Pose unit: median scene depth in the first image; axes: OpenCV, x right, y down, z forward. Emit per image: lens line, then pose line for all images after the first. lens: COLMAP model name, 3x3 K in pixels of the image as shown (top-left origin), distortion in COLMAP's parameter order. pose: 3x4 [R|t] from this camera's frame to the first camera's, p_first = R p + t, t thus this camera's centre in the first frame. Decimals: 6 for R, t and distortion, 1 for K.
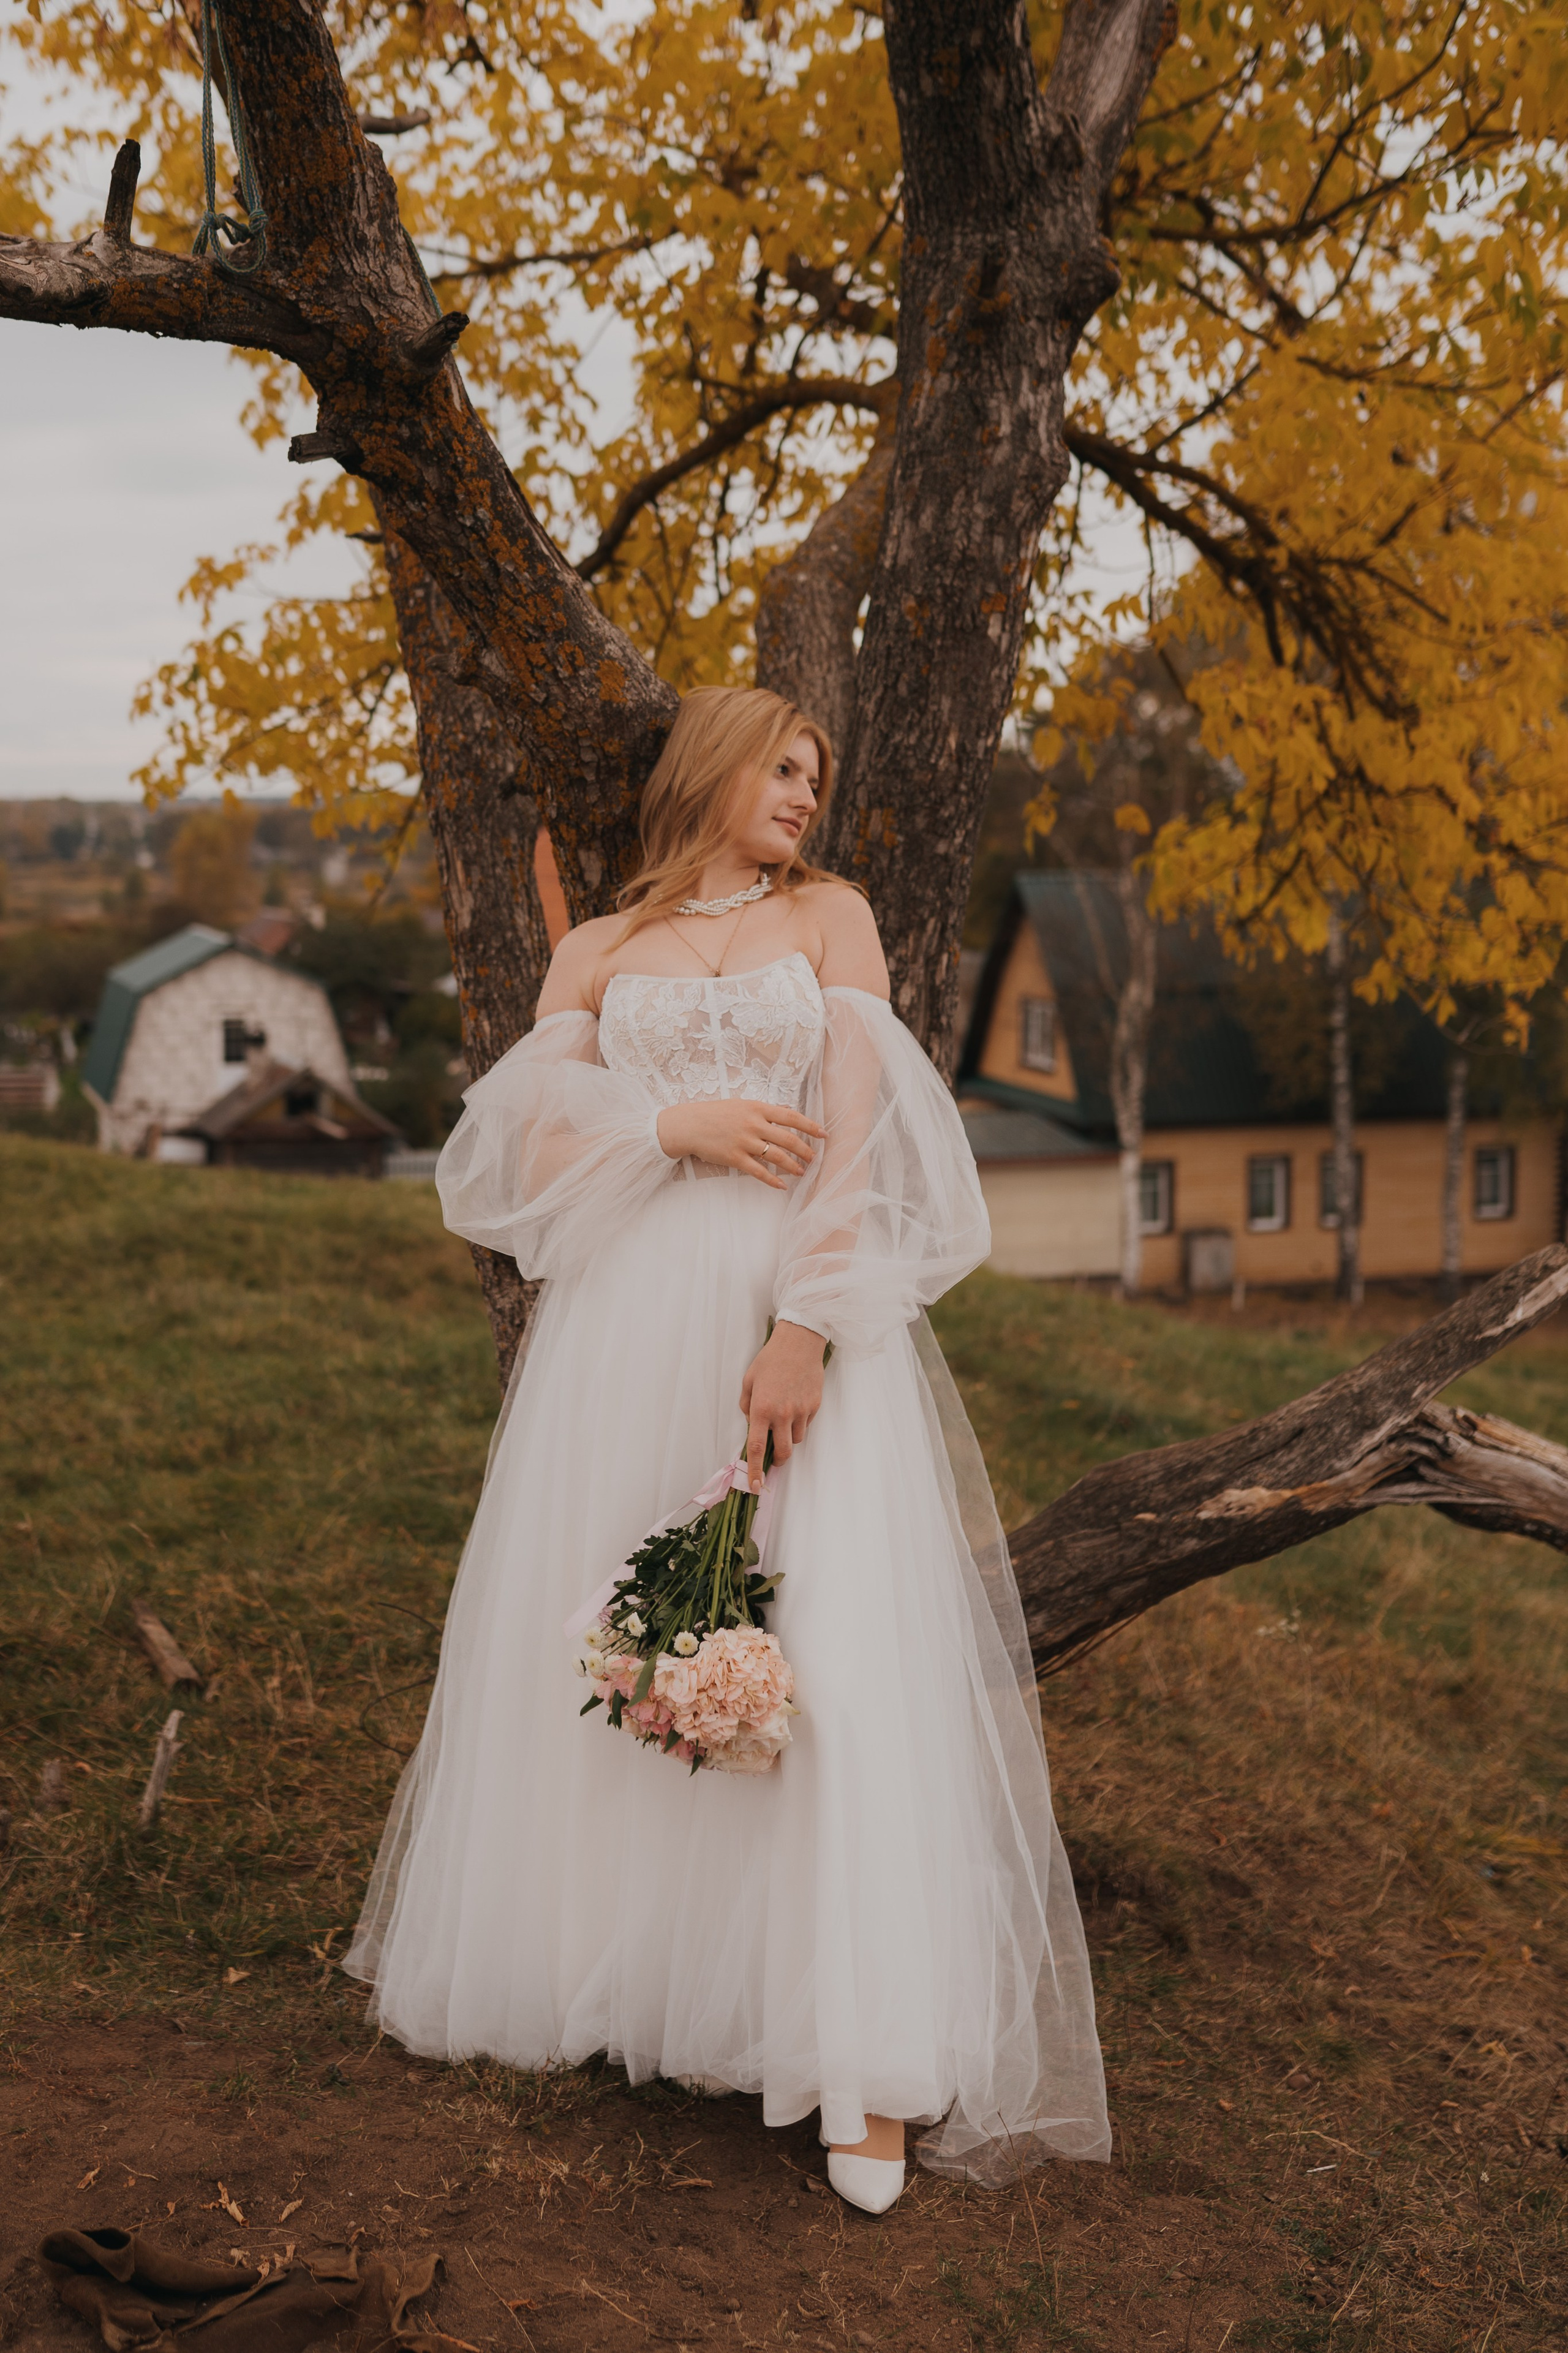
lens RADIAL K [[2550.8, 0, 694.9], [0, 2550.8, 987.5], [0, 0, 1]] dist [-0.054306, 0.036798]
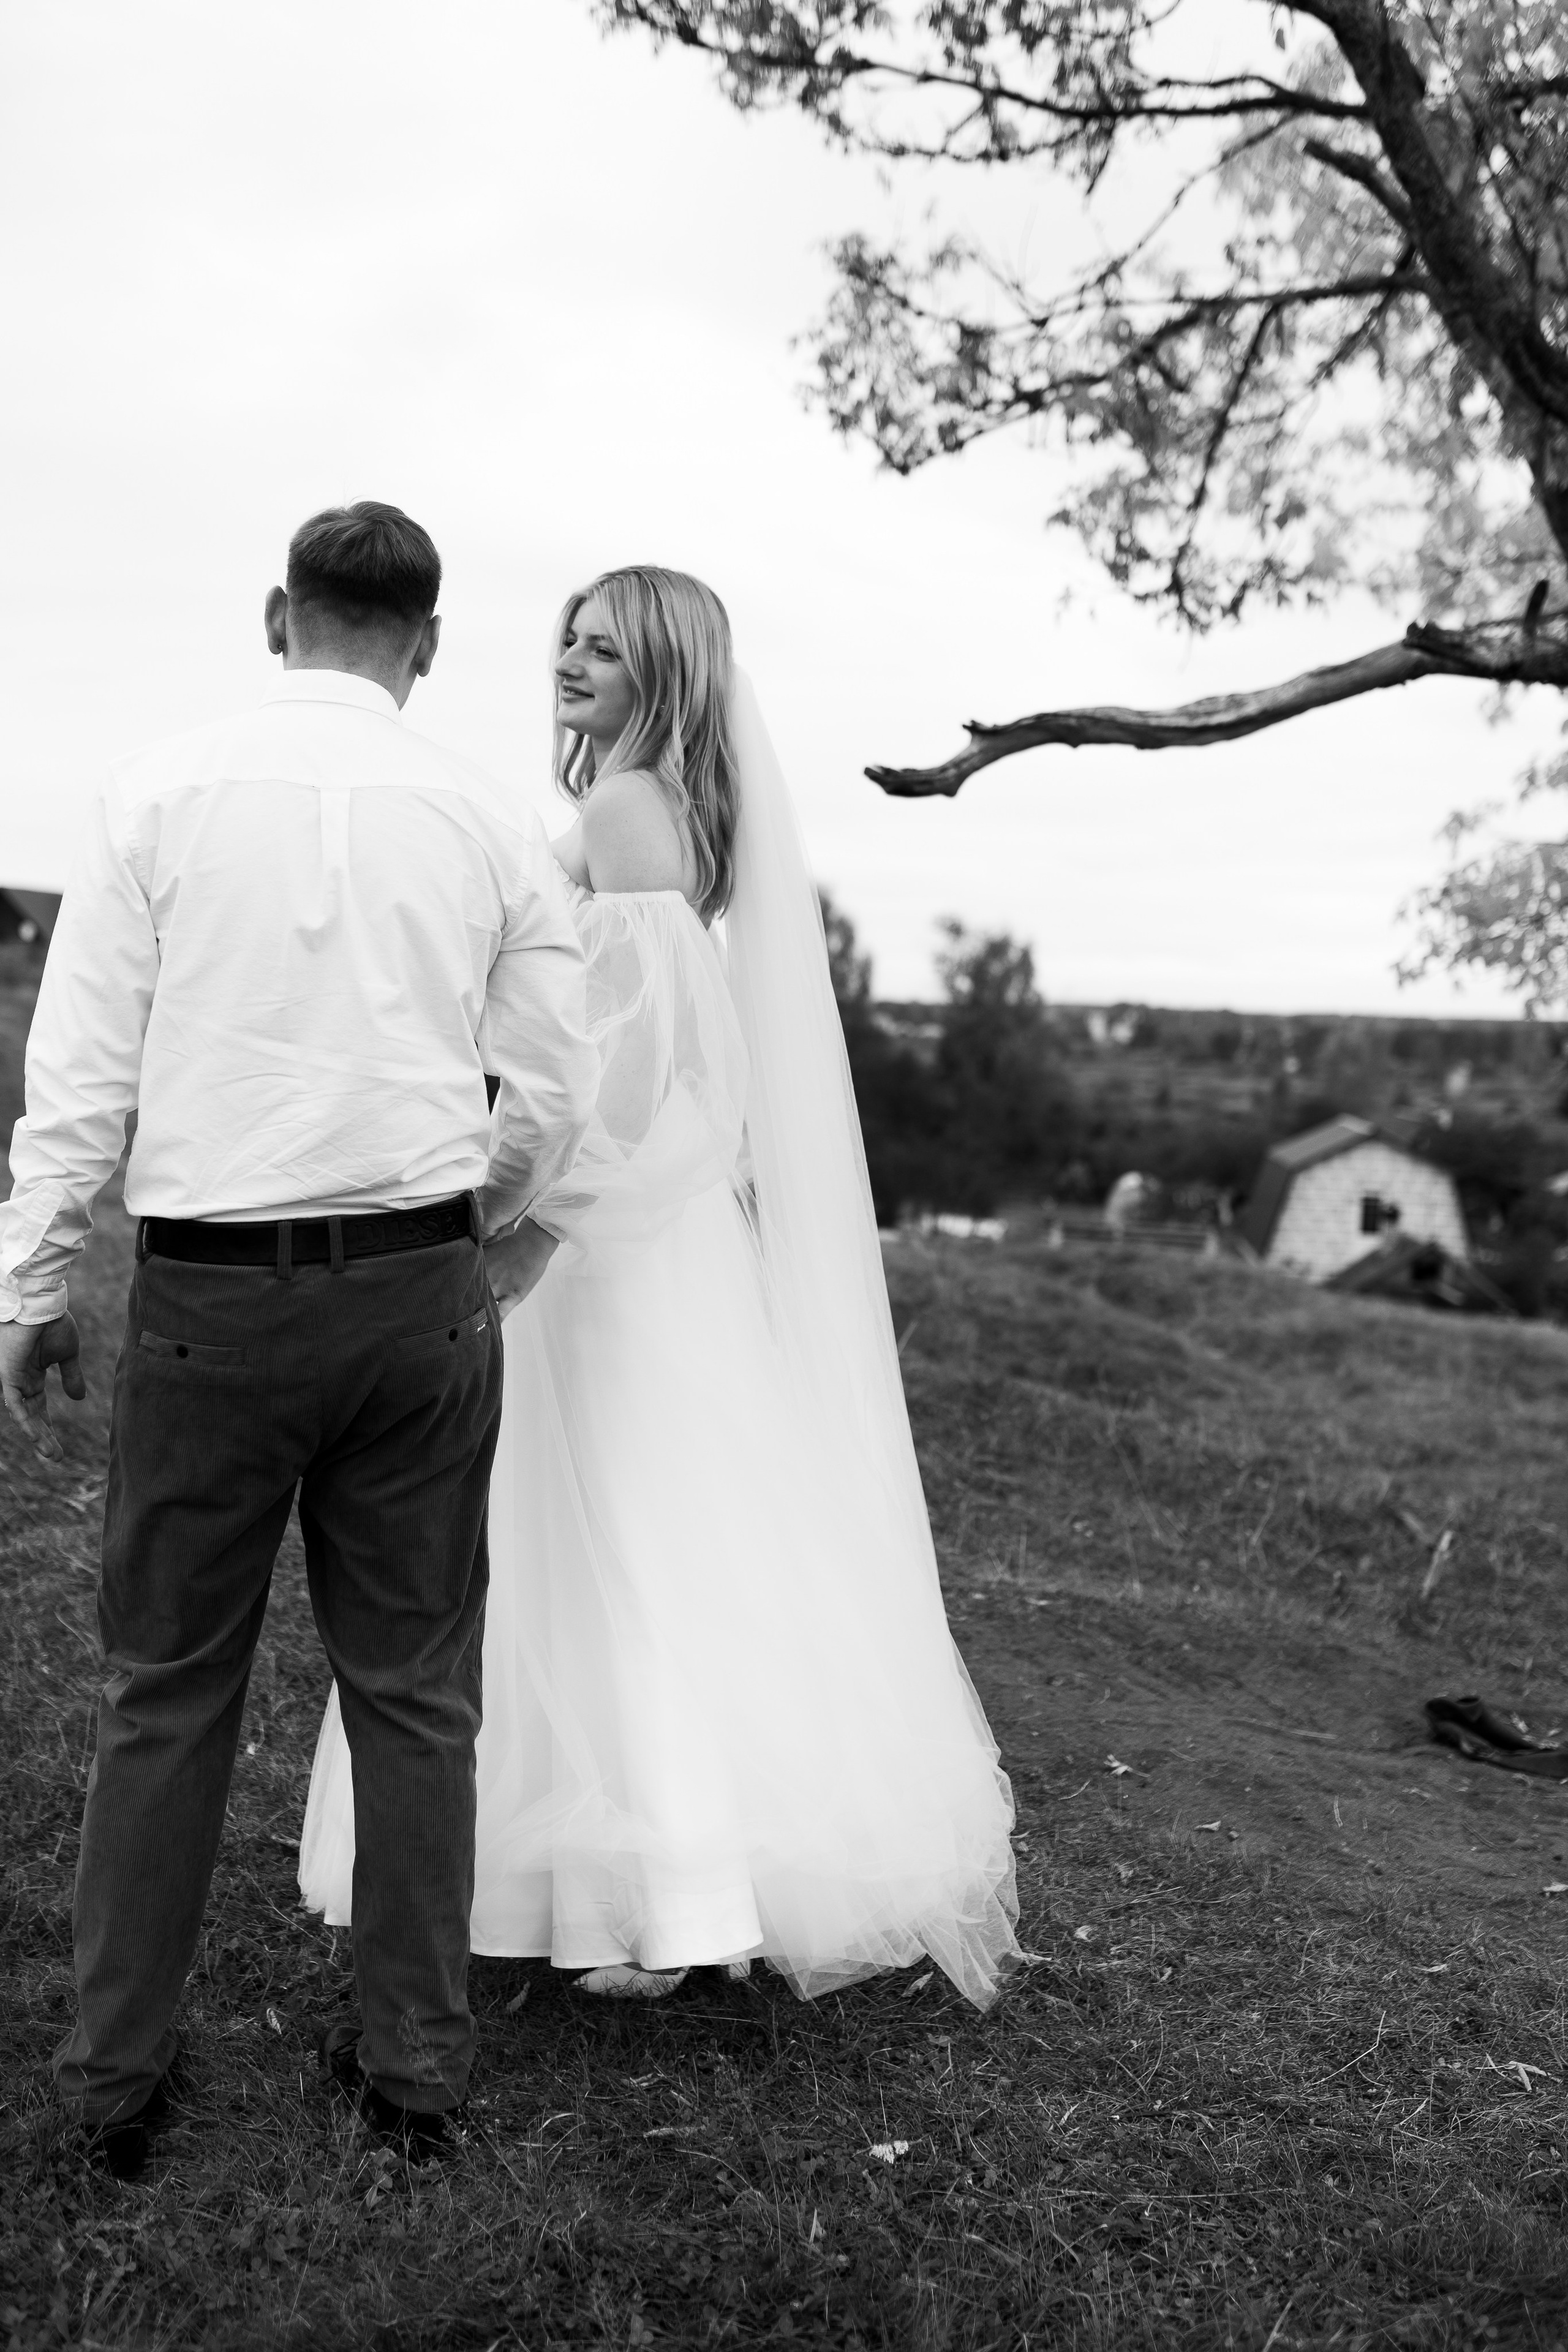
lens RADIAL K [[2244.4, 0, 805.4], [0, 2244.4, 1180.3], [0, 0, 1]] dist [-0.038795, 0.010130]
pose [[0.913274, 0.067684, -0.401684, -0.014040], [-0.068536, 0.997573, 0.012267, 0.042263], [0.401540, 0.016326, 0.915696, -0.255889]]
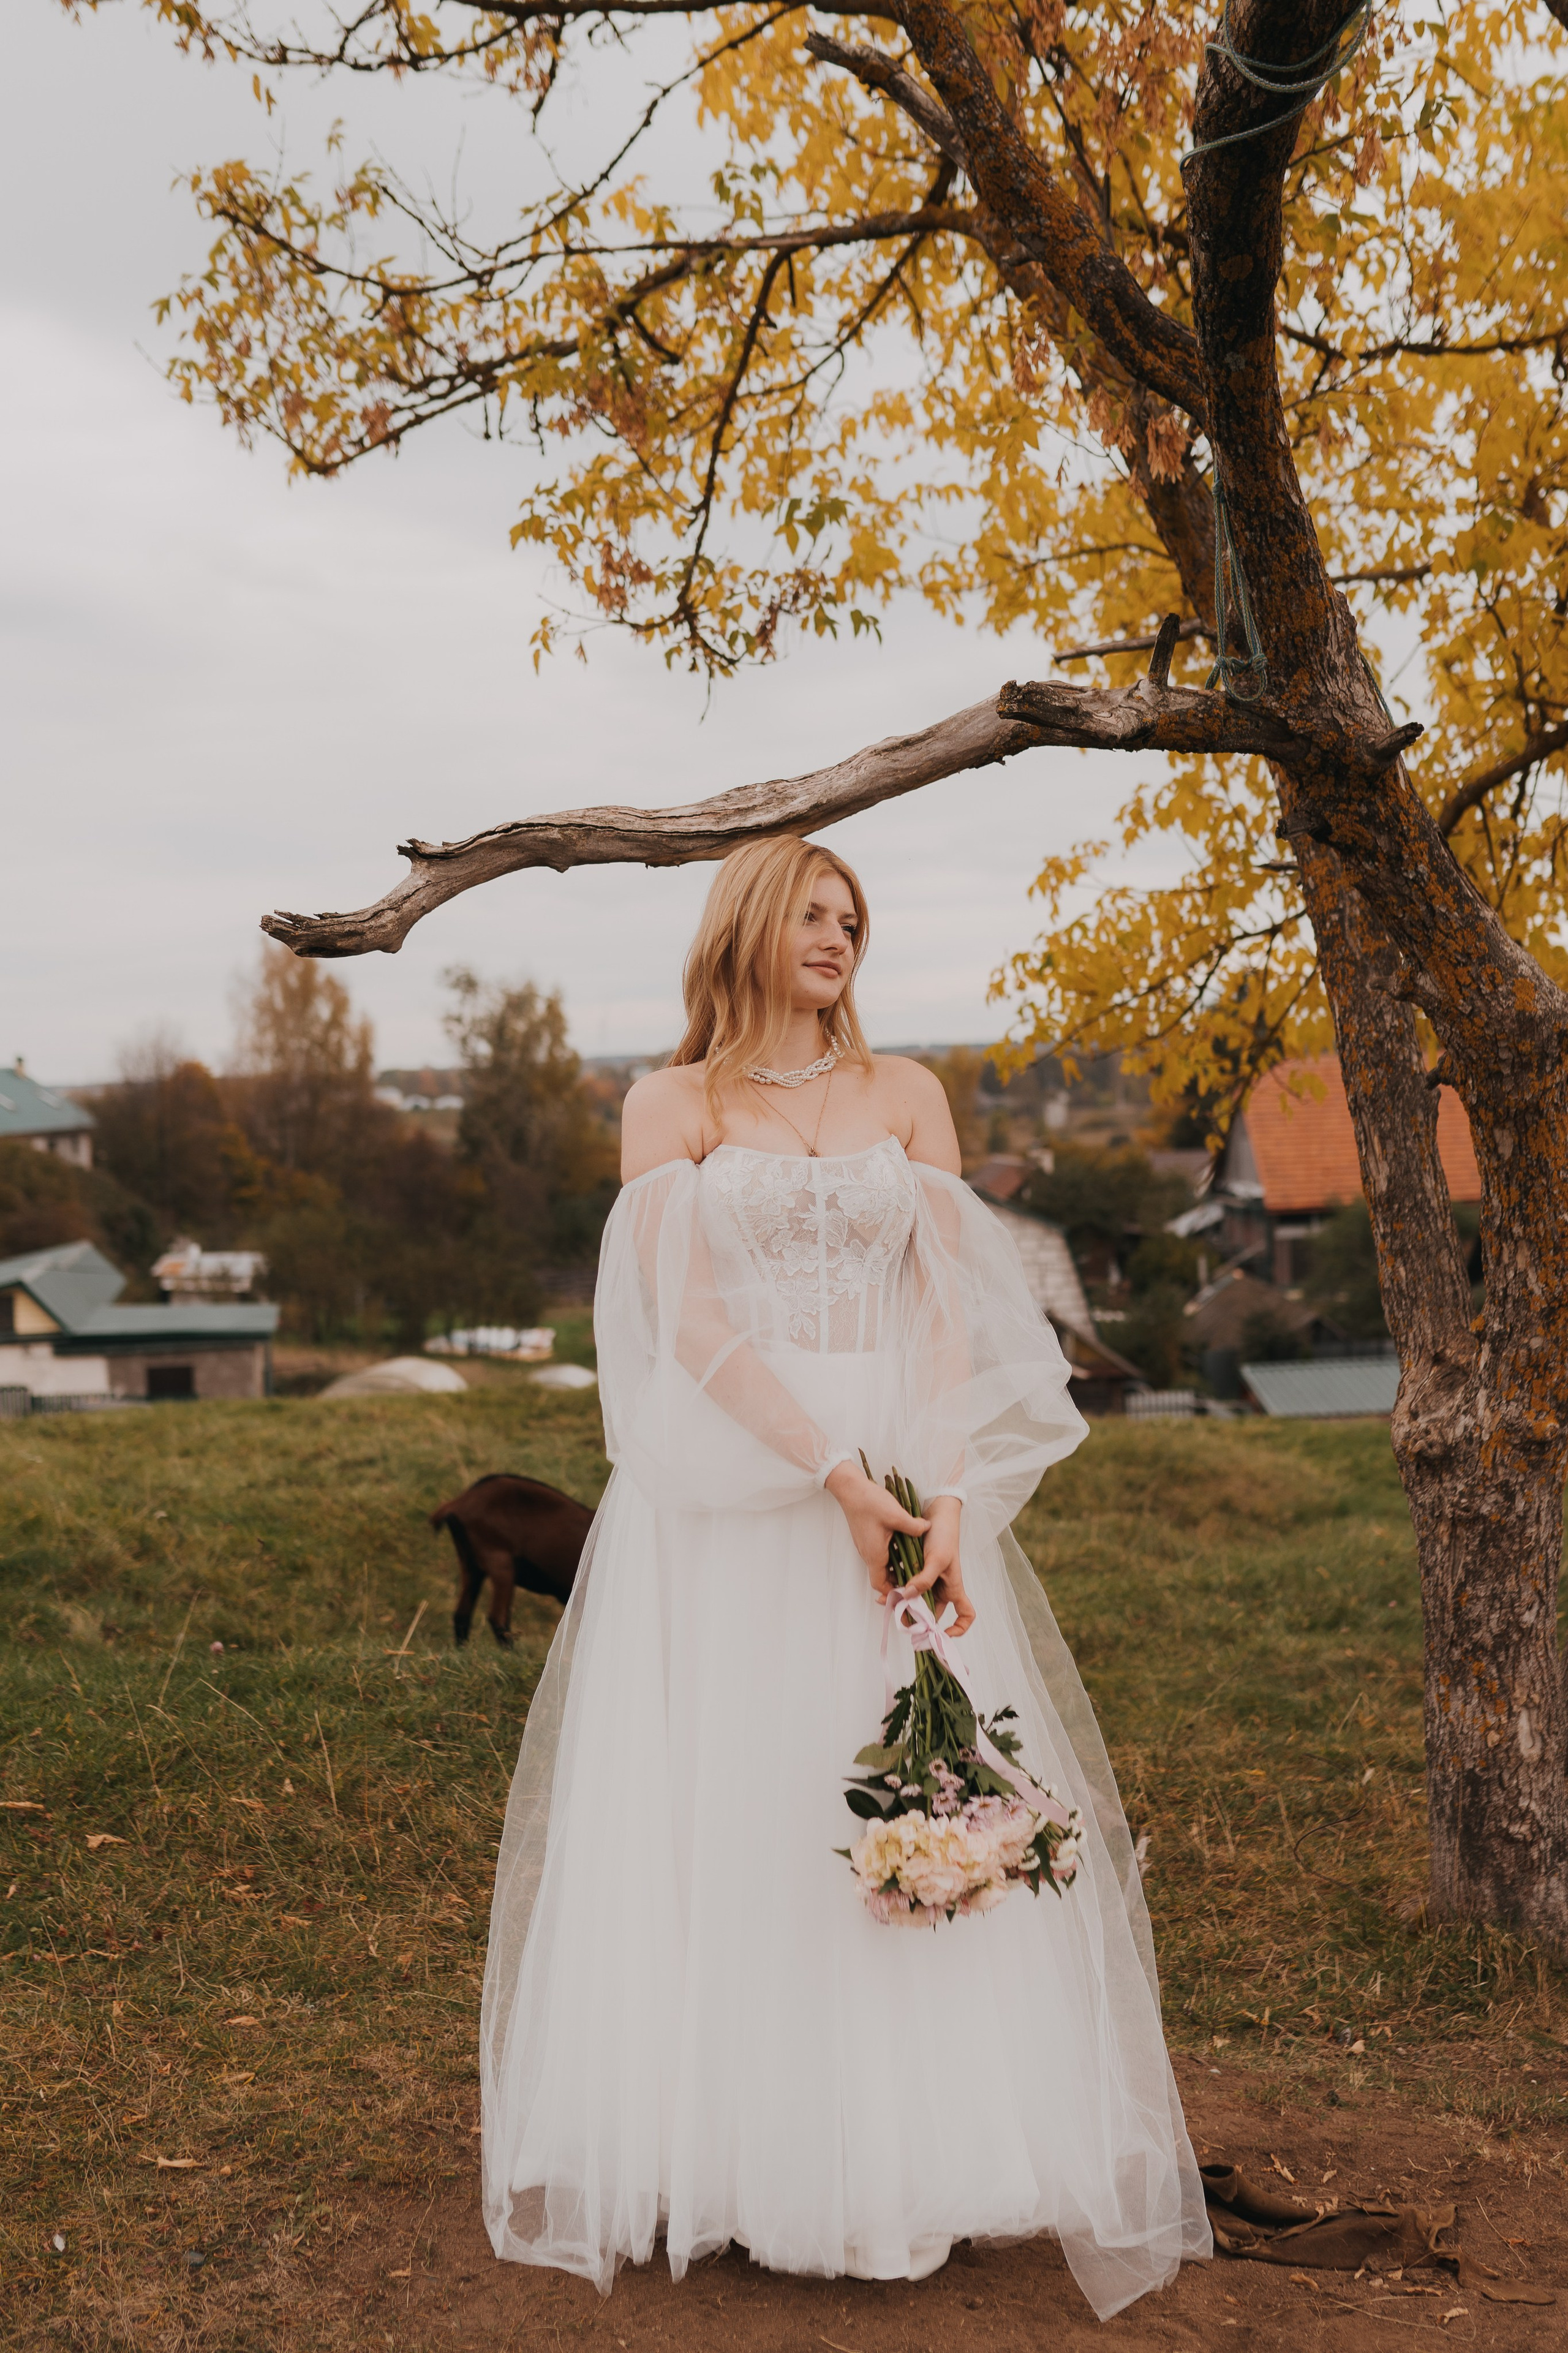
lens RADIAL K [[2598.3, 0, 860.4], [0, 2598.3, 1172.8], [0, 0, 1]] dist [-0.059434, 0.049251]
pose [[0.978360, -0.022335, -0.205699, -0.042684], [0.017958, 0.999571, -0.023122, -0.004325], [0.206128, 0.018928, 0.978342, -0.142451]]
